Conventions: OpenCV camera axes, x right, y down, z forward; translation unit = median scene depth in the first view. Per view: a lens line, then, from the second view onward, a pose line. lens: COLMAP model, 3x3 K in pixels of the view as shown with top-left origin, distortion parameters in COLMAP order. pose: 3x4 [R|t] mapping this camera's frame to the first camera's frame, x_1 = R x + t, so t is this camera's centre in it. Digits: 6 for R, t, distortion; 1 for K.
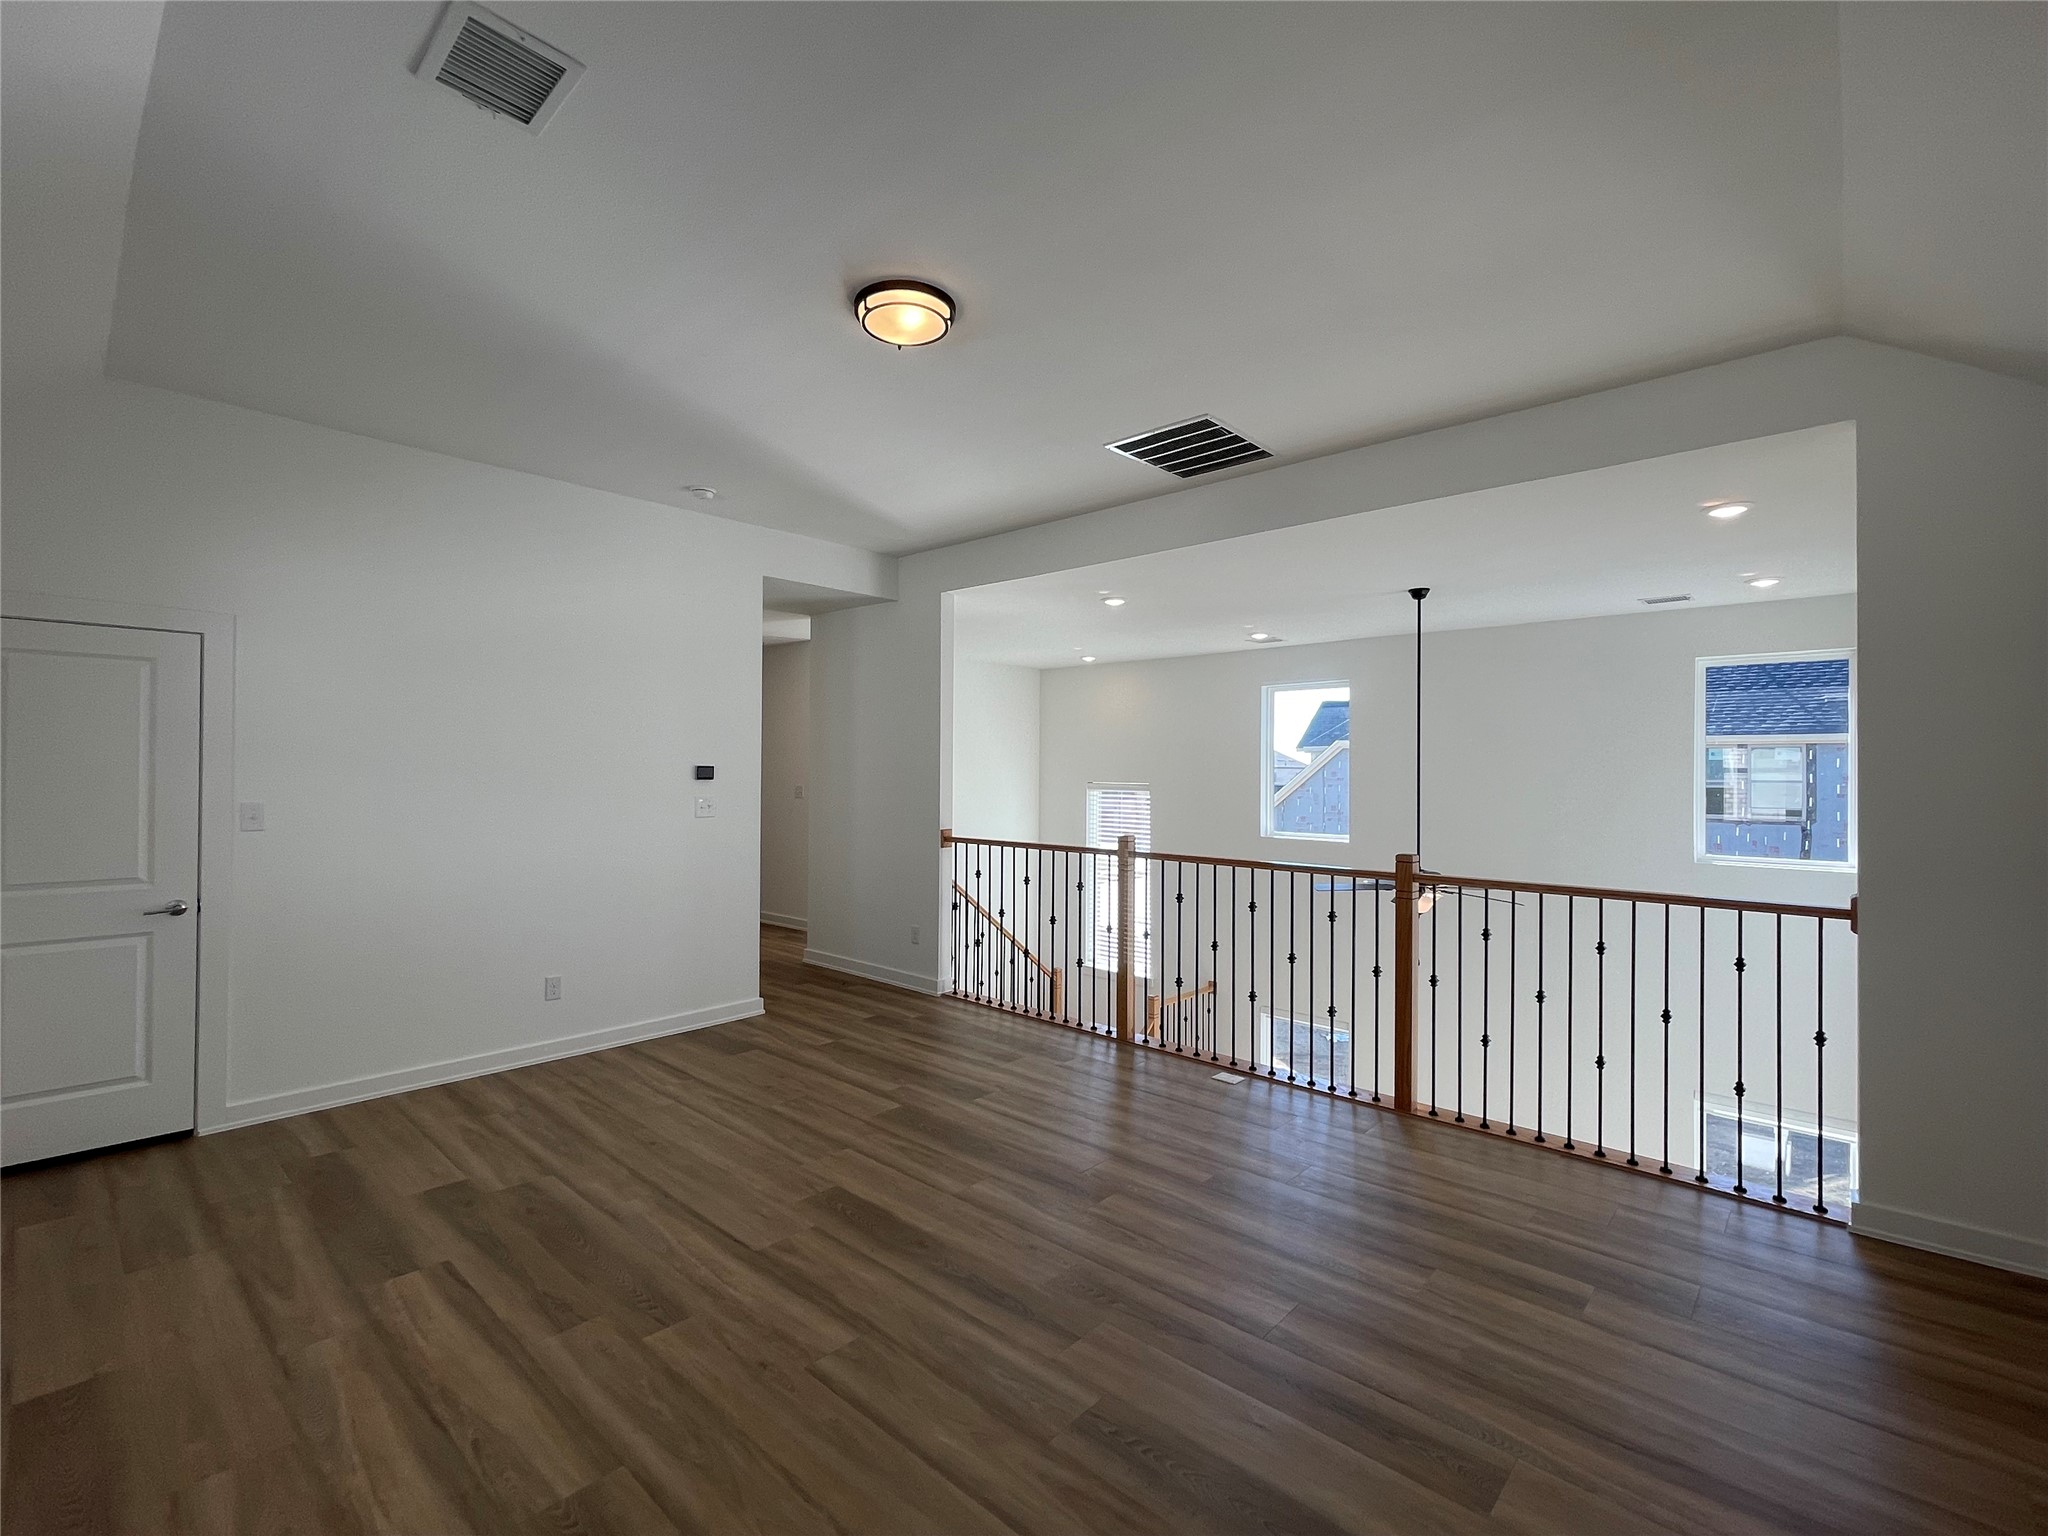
lens RADIAL K [[917.3, 0, 1015.4], [0, 917.3, 771.9], [0, 0, 1]] dist [-0.002642, 0.000546]
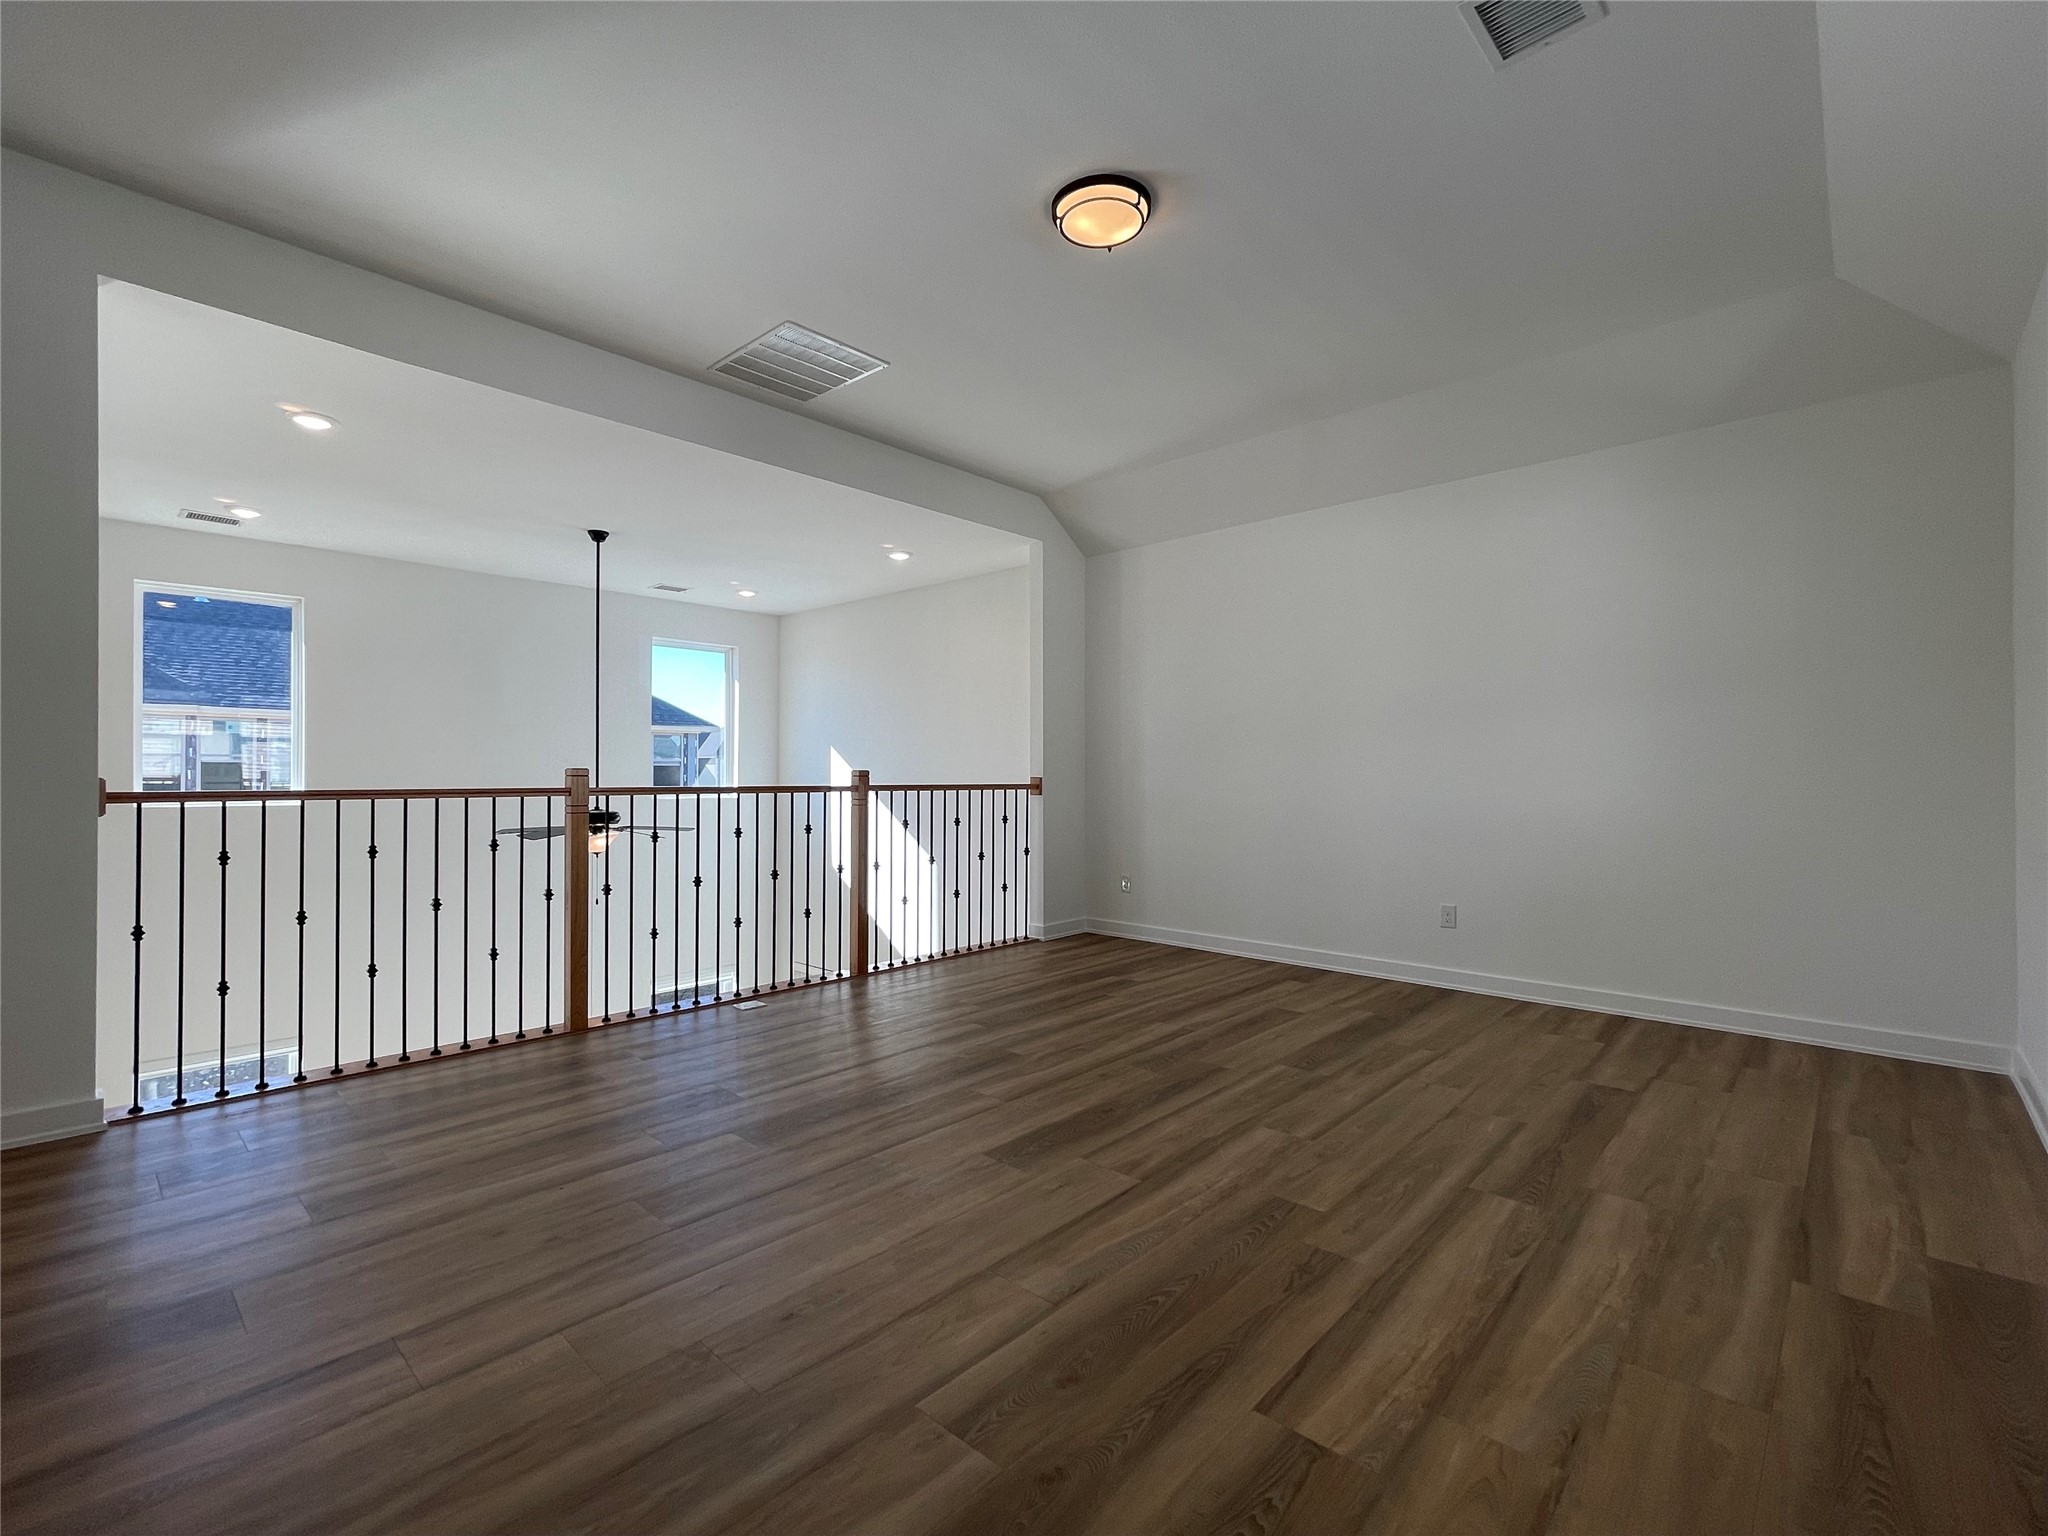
lens RADIAL K [[917.3, 0, 1010.6], [0, 917.3, 767.6], [0, 0, 1]] dist [-0.002642, 0.000546]
pose [[0.001952, -0.000127, 0.999998, -1.056628], [-0.005543, 0.999985, 0.000138, 0.108038], [-0.999983, -0.005543, 0.001951, 1.013066]]
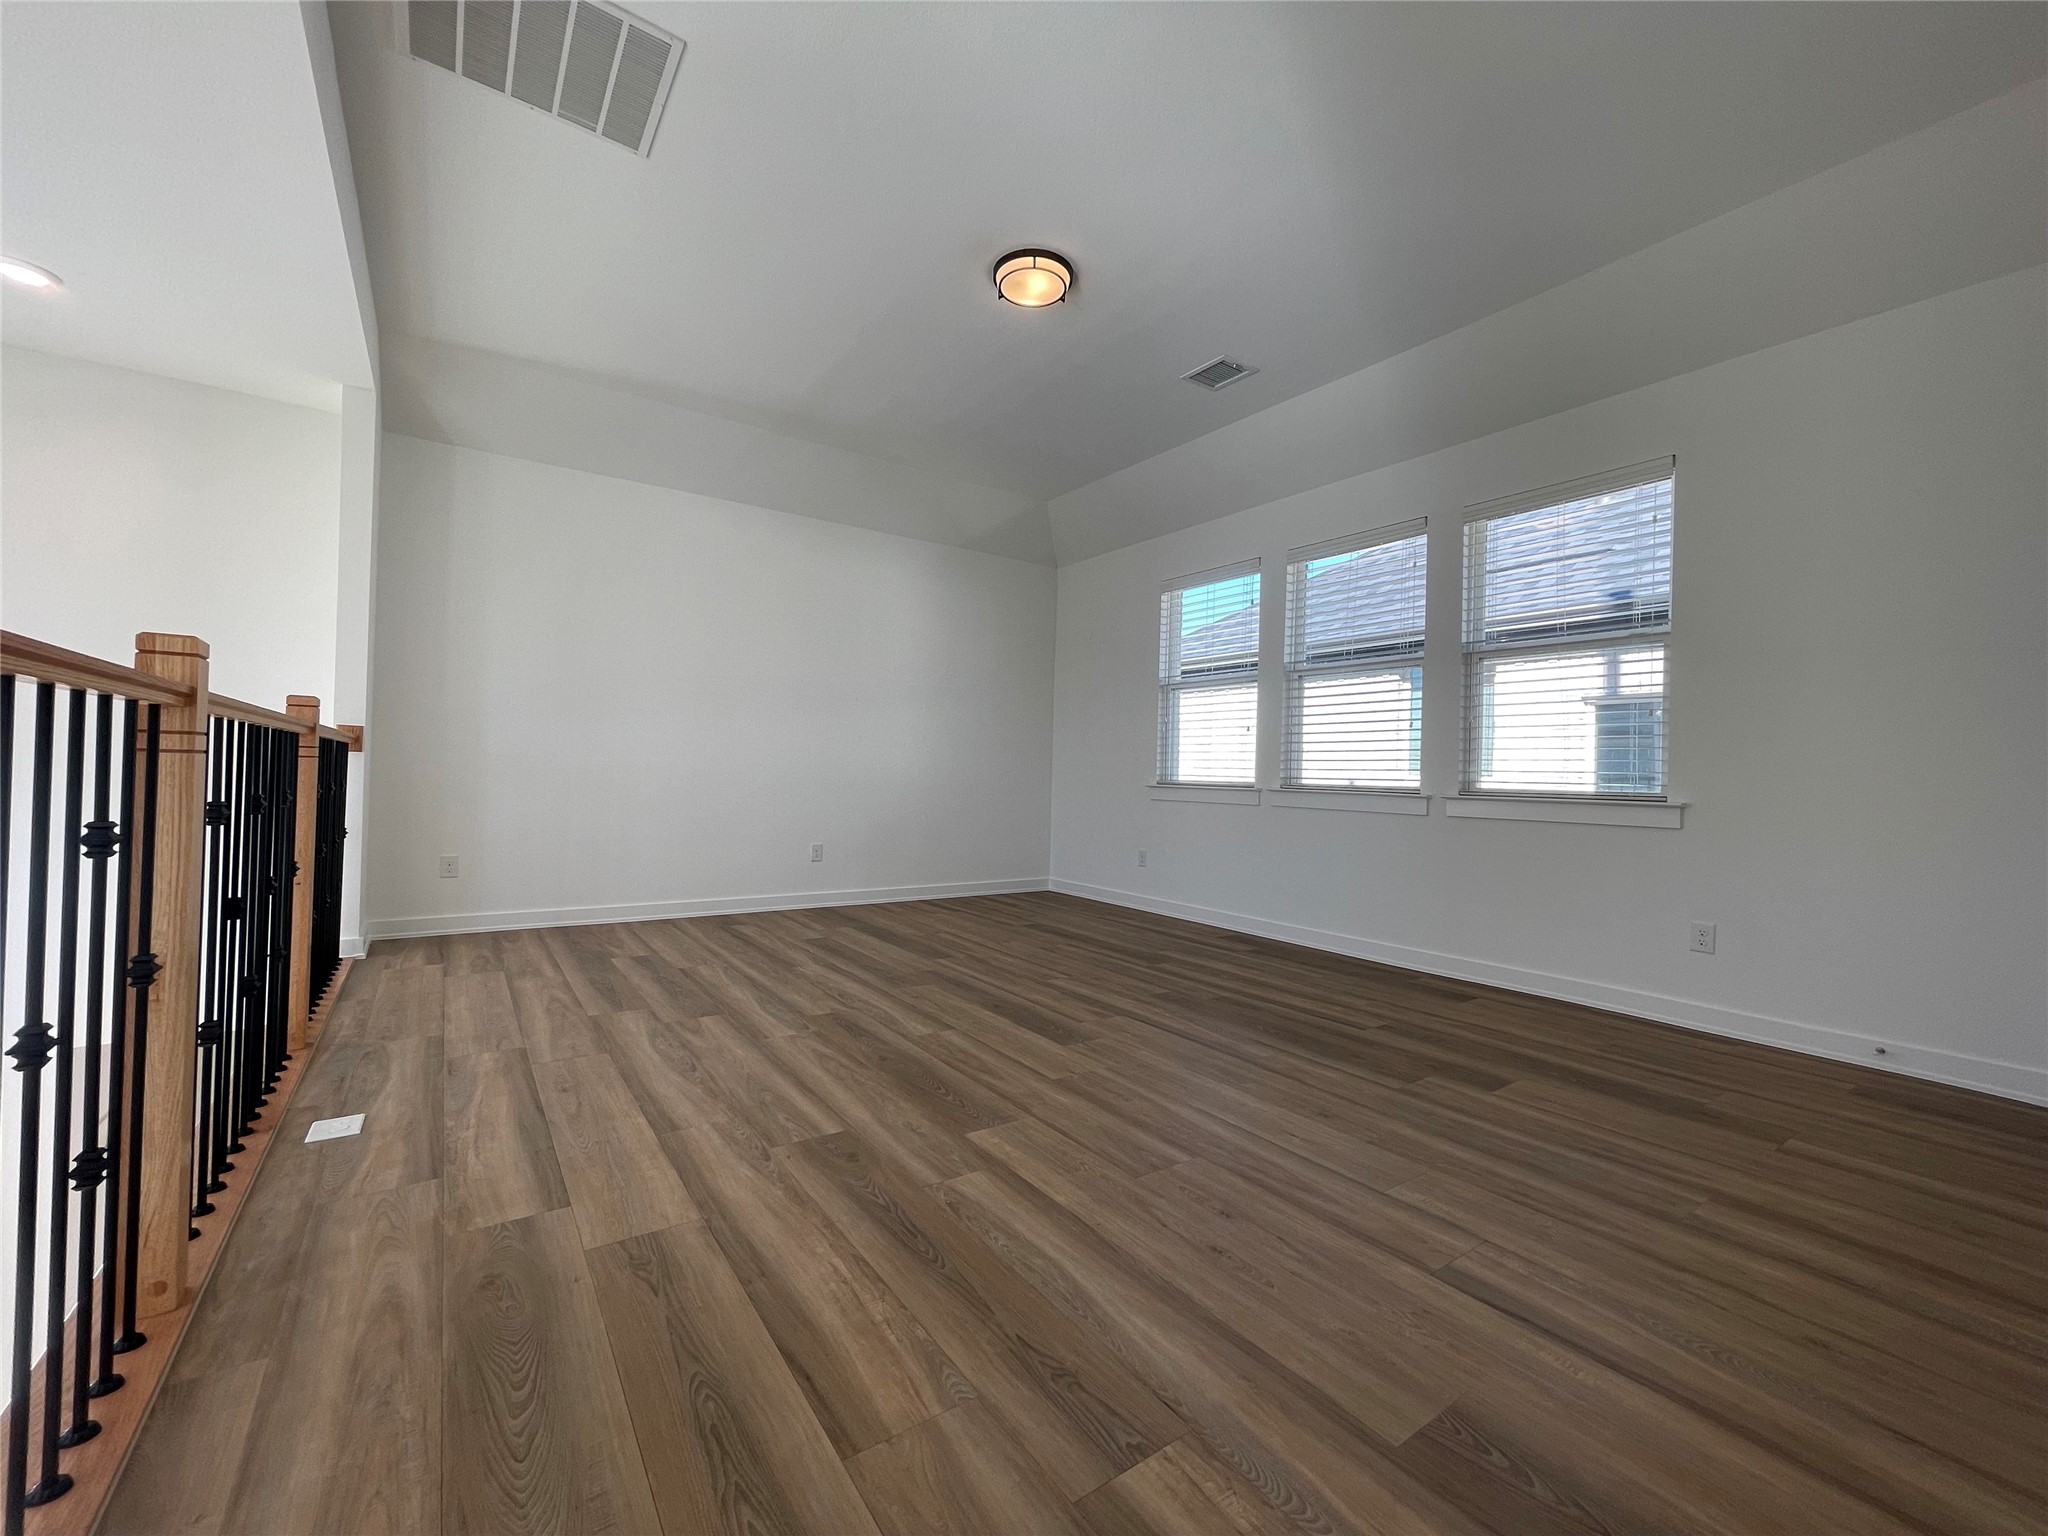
lens RADIAL K [[826.5, 0, 1023.2], [0, 826.5, 766.2], [0, 0, 1]] dist [0.002797, -0.000183]
pose [[-0.977620, -0.027264, 0.208603, -0.339982], [-0.030197, 0.999485, -0.010889, 0.170597], [-0.208199, -0.016944, -0.977940, 1.947515]]
